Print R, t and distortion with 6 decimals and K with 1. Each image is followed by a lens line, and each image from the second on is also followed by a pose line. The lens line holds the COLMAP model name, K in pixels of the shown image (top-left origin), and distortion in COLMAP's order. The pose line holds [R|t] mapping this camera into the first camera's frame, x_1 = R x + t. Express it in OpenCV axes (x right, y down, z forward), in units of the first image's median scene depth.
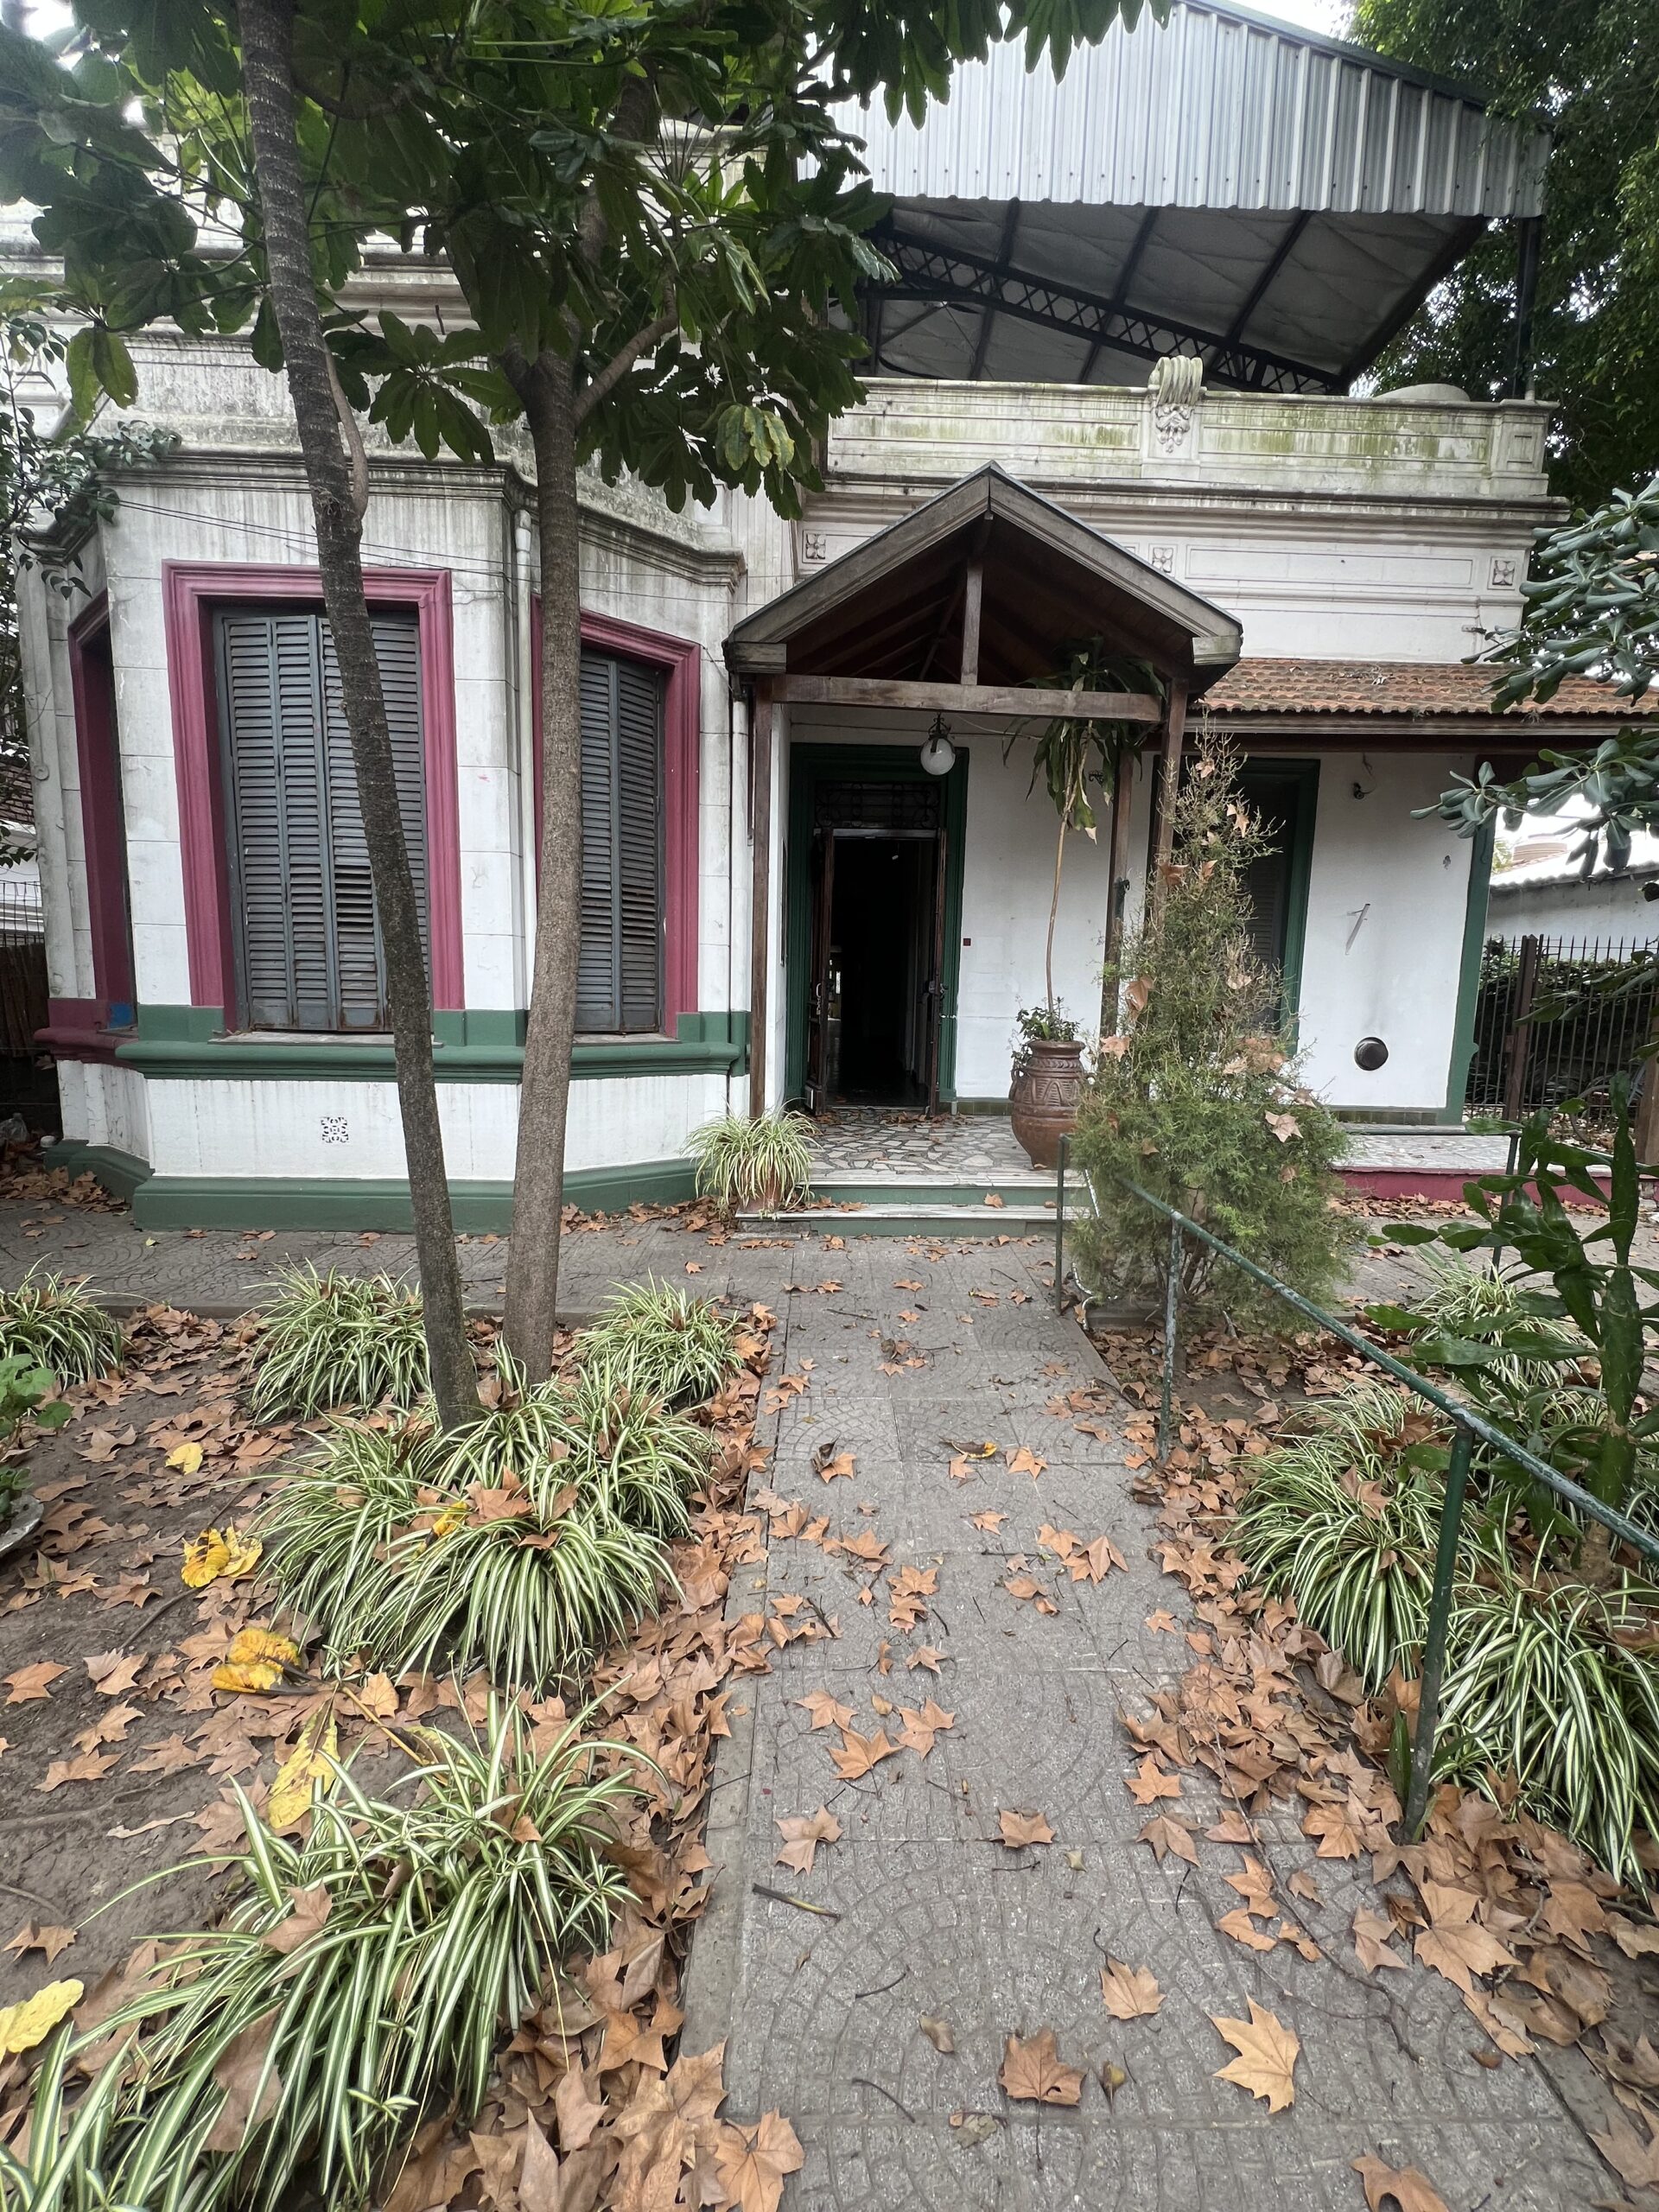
lens RADIAL K [[883.7, 0, 837.8], [0, 883.7, 1098.3], [0, 0, 1]] dist [-0.001240, 0.000485]
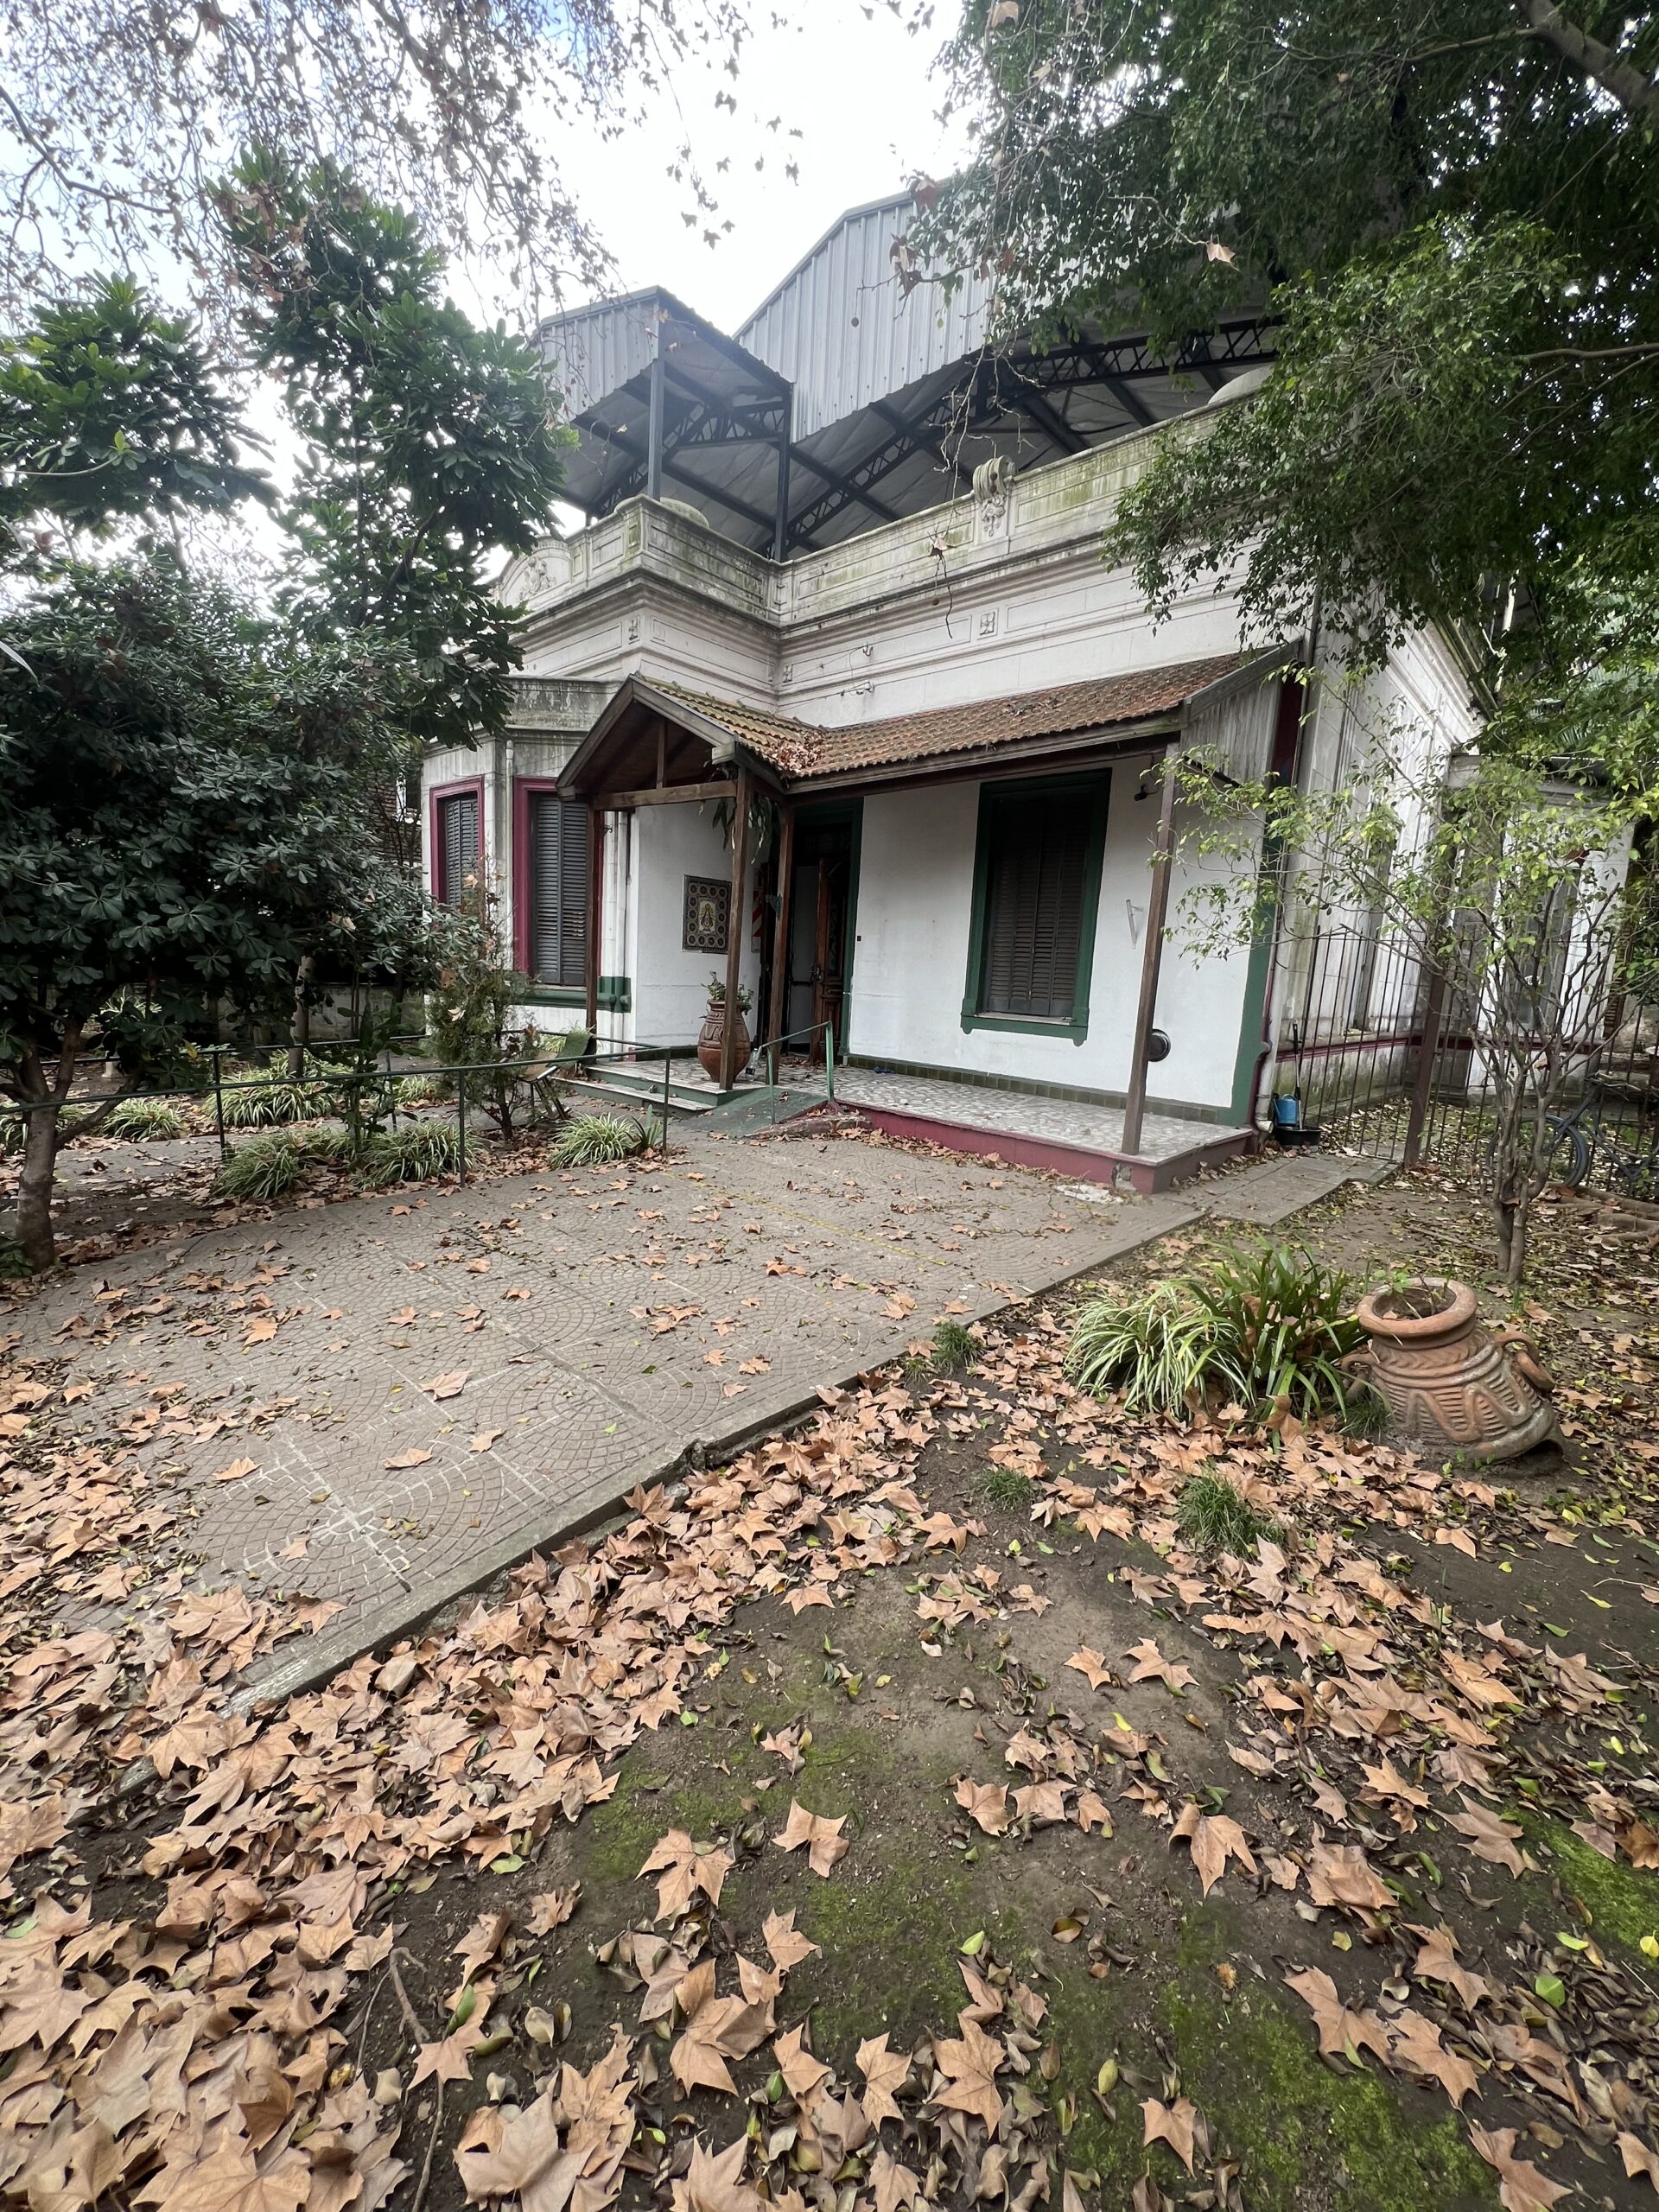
lens RADIAL K [[883.7, 0, 831.3], [0, 883.7, 1099.4], [0, 0, 1]] dist [-0.001240, 0.000485]
pose [[0.719257, 0.117928, -0.684662, 1.463916], [-0.120928, 0.991696, 0.043773, 0.018258], [0.684138, 0.051311, 0.727545, -0.000427]]
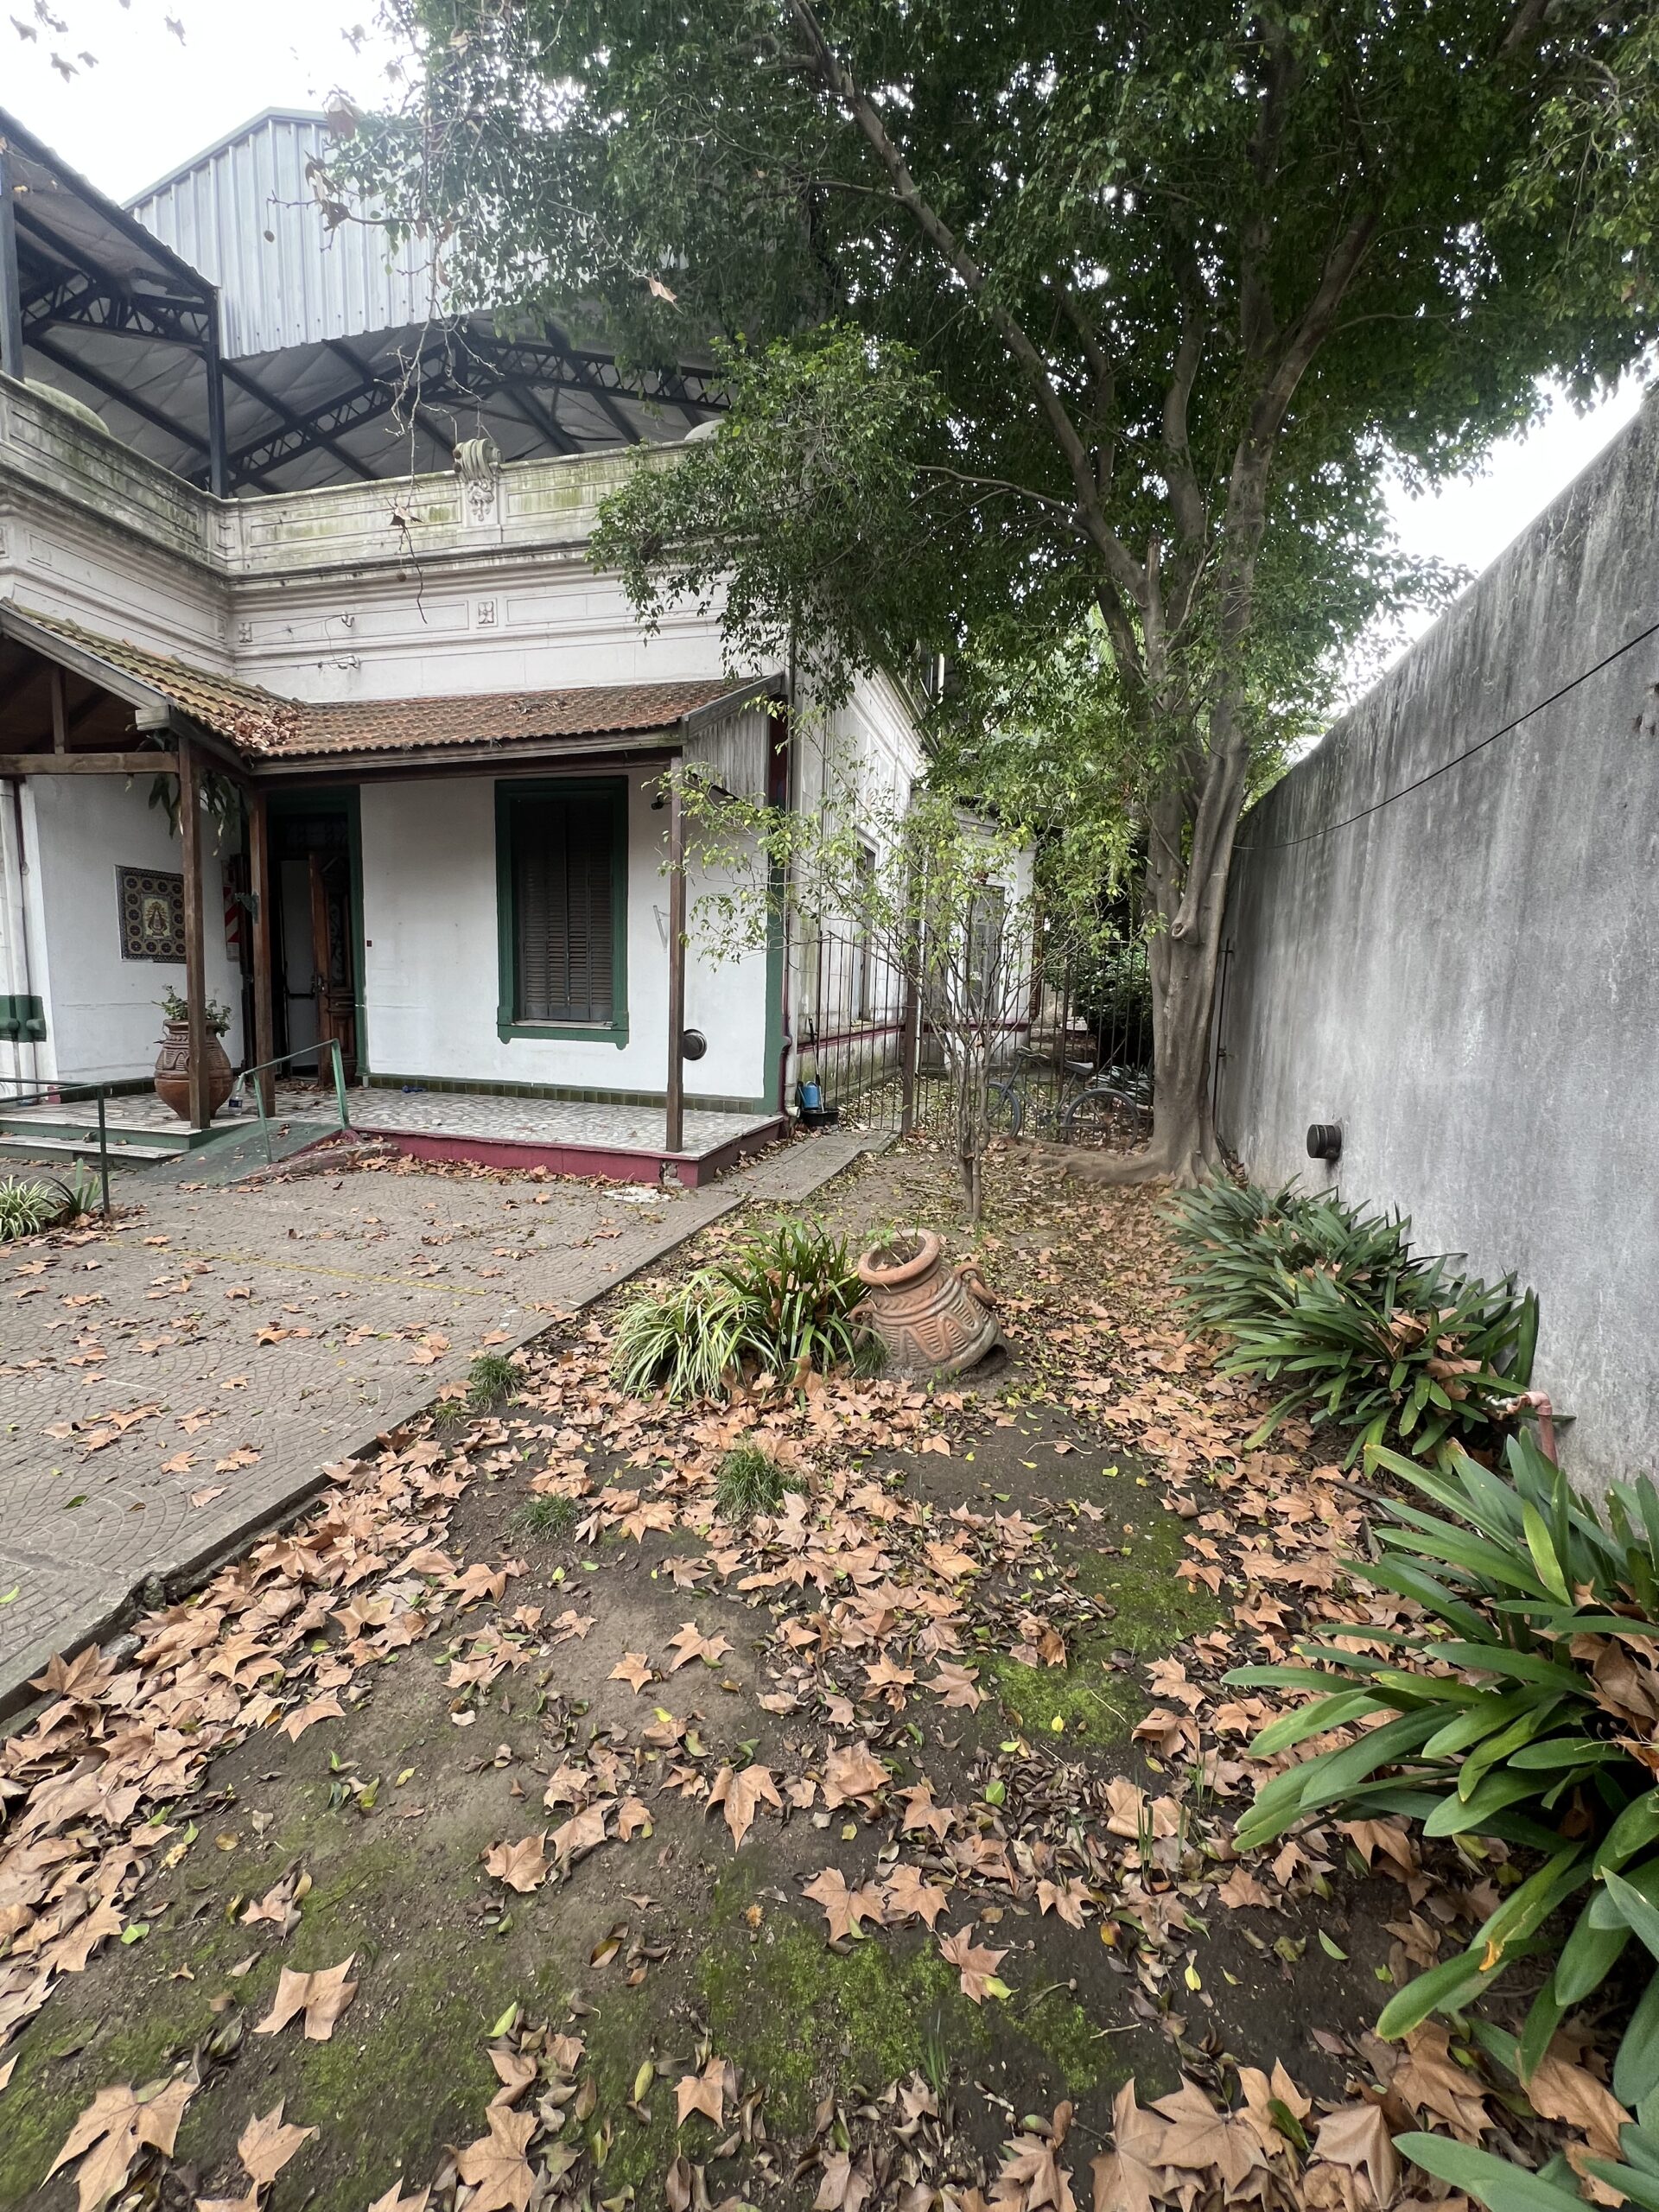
lens RADIAL K [[883.7, 0, 831.3], [0, 883.7, 1101.3], [0, 0, 1]] dist [-0.001240, 0.000485]
pose [[0.961933, 0.038554, -0.270552, 1.486890], [-0.039282, 0.999224, 0.002727, 0.013090], [0.270448, 0.008005, 0.962701, 0.016336]]
